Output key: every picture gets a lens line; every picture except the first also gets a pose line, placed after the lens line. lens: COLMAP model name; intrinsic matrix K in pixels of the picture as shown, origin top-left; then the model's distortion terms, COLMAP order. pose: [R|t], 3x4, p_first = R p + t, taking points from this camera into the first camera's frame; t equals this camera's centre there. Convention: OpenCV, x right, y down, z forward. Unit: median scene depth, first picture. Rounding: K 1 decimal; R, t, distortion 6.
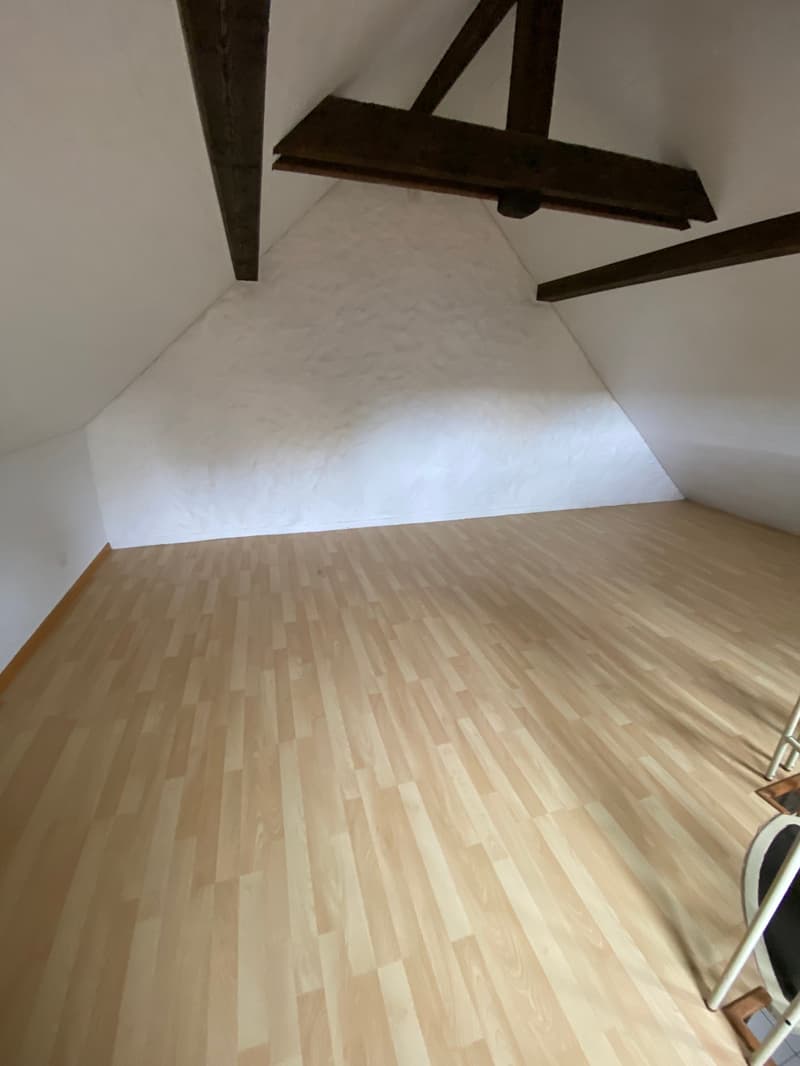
lens RADIAL K [[438.3, 0, 397.1], [0, 438.3, 533.3], [0, 0, 1]] dist [0.001712, -0.000499]
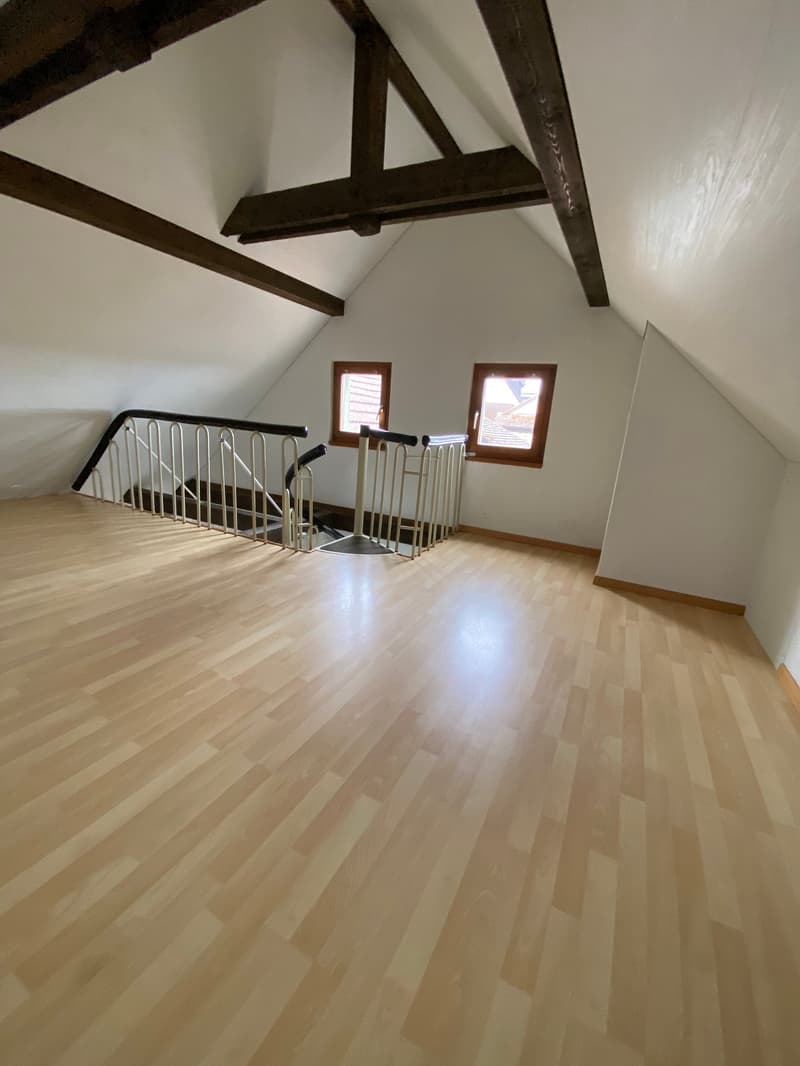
lens RADIAL K [[438.3, 0, 397.5], [0, 438.3, 529.3], [0, 0, 1]] dist [0.001712, -0.000499]
pose [[-0.711301, -0.246154, 0.658376, -0.542319], [0.161708, 0.854239, 0.494090, -0.308115], [-0.684033, 0.457912, -0.567816, 1.184333]]
